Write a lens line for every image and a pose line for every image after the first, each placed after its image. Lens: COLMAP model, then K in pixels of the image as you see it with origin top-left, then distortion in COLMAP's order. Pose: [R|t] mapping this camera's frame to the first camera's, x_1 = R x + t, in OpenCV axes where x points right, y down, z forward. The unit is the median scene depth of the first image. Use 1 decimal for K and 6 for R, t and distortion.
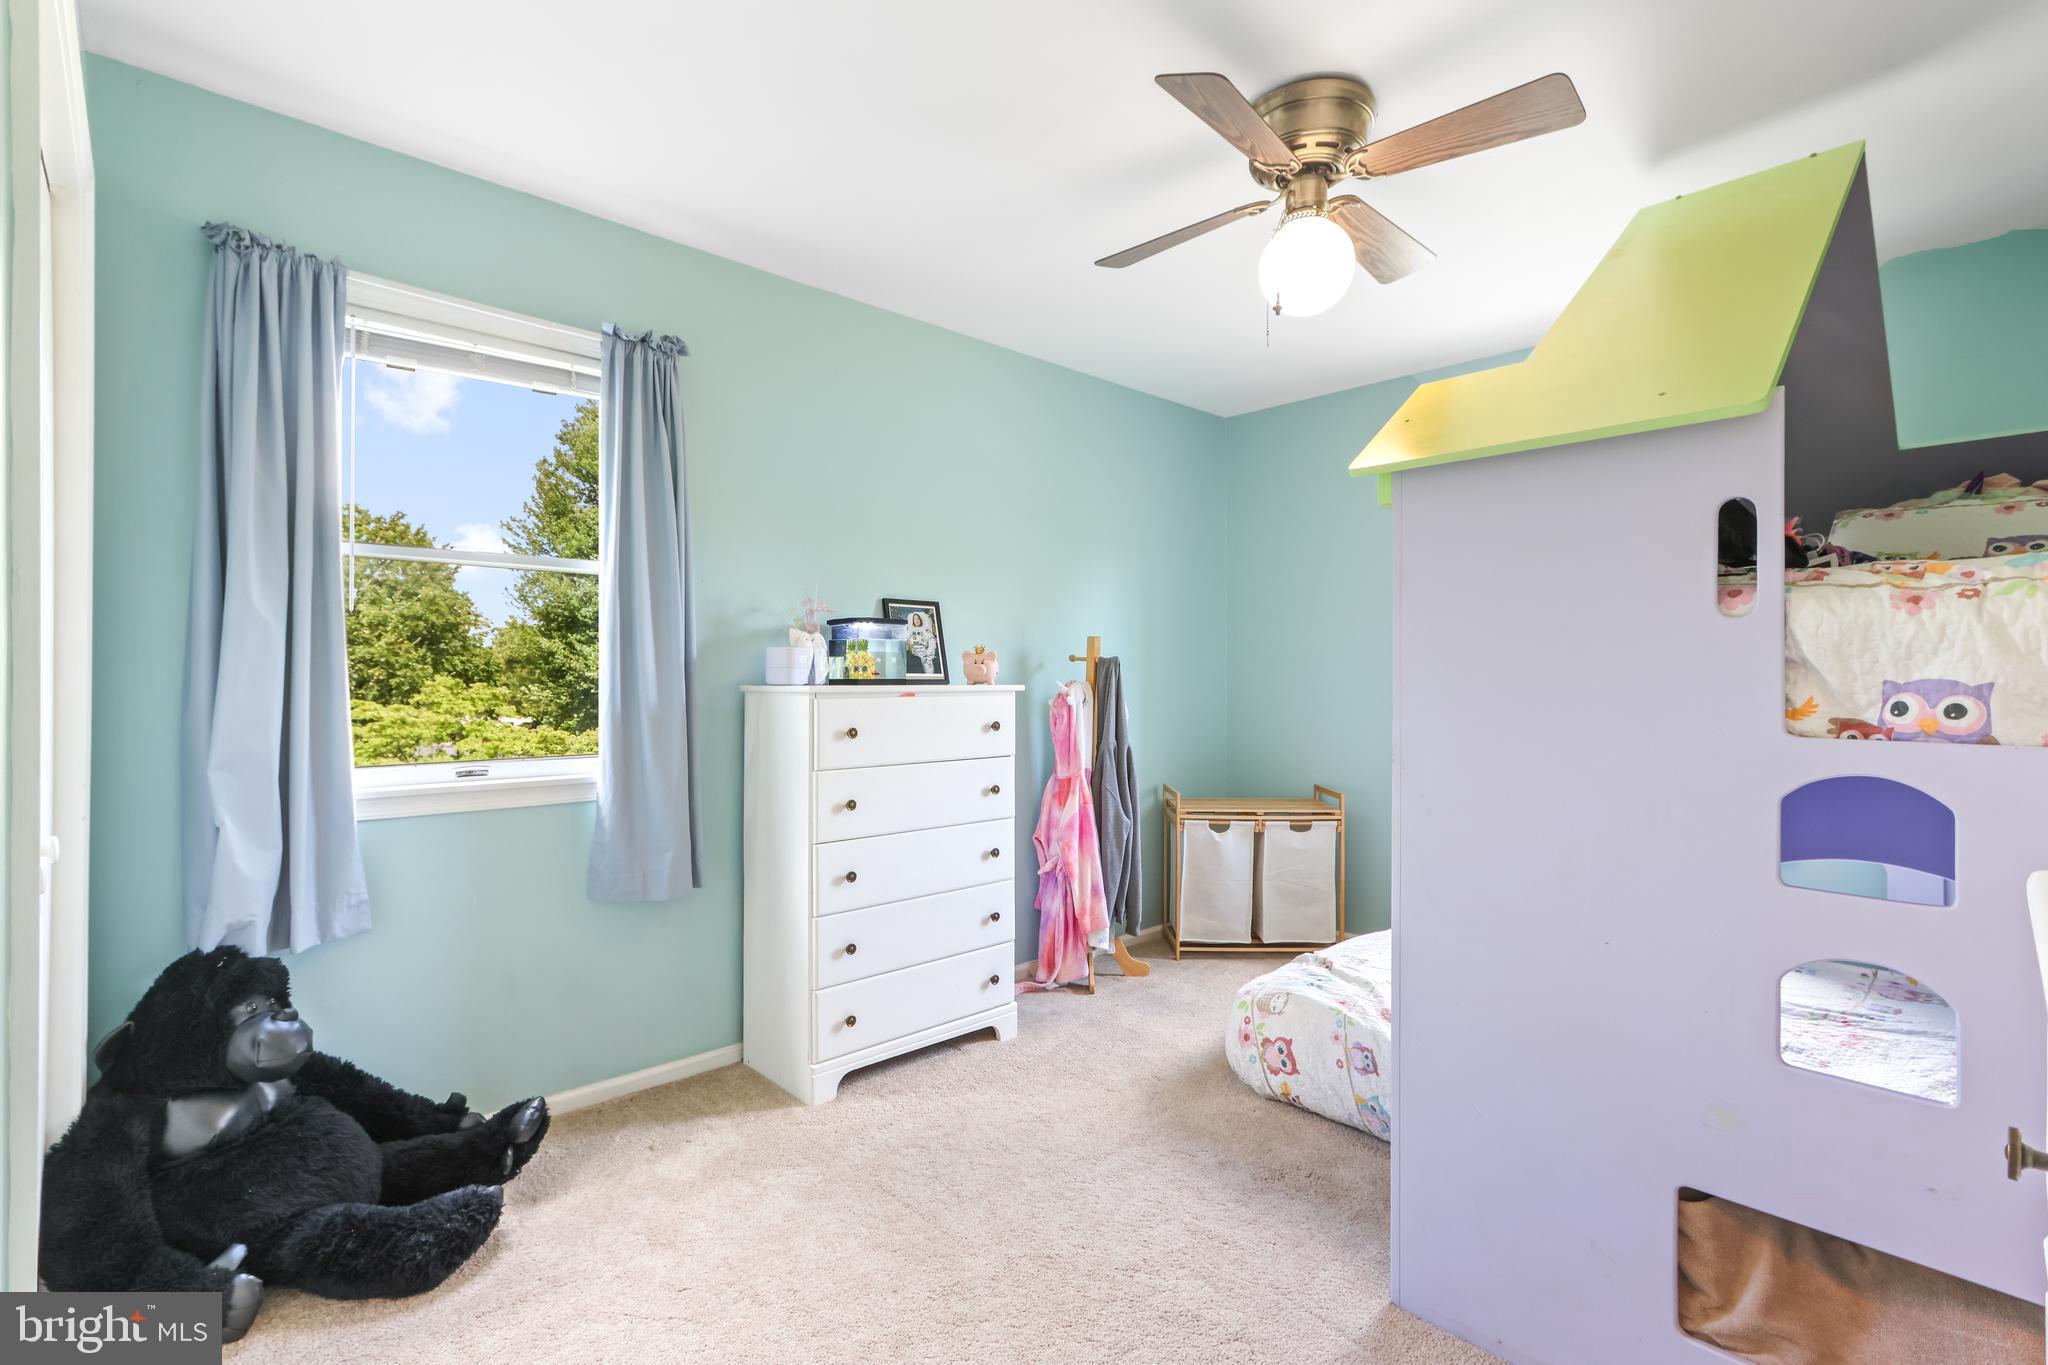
lens RADIAL K [[952.9, 0, 1024.3], [0, 952.9, 682.5], [0, 0, 1]] dist [0.002070, -0.000896]
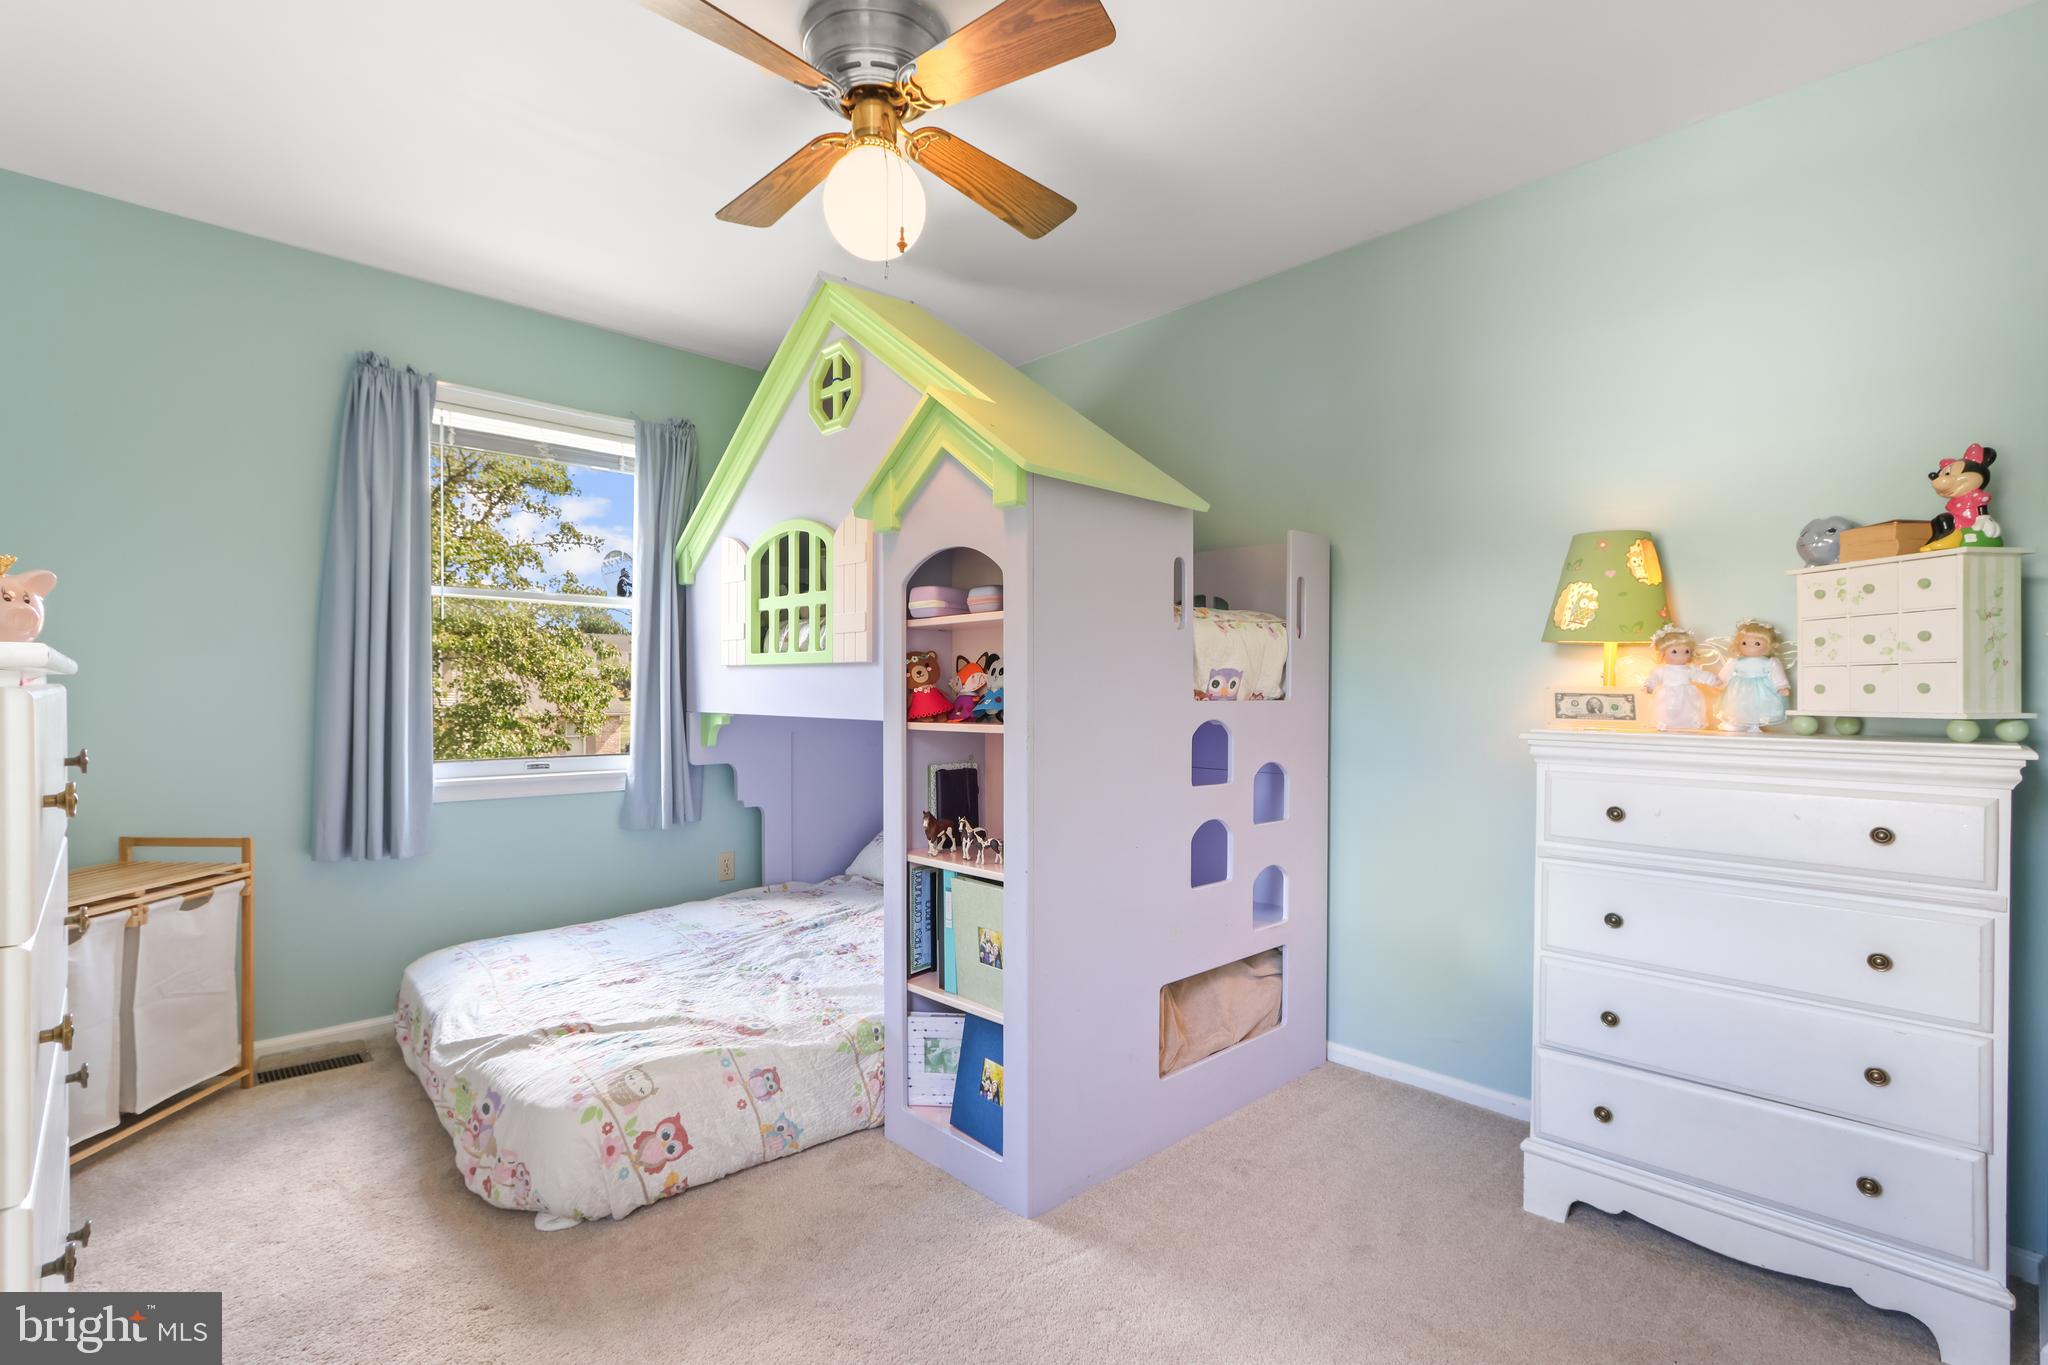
lens RADIAL K [[952.9, 0, 1024.5], [0, 952.9, 683.0], [0, 0, 1]] dist [0.002070, -0.000896]
pose [[-0.011052, 0.000273, 0.999939, -0.520889], [-0.001254, 0.999999, -0.000287, 0.013768], [-0.999938, -0.001257, -0.011051, 0.718234]]
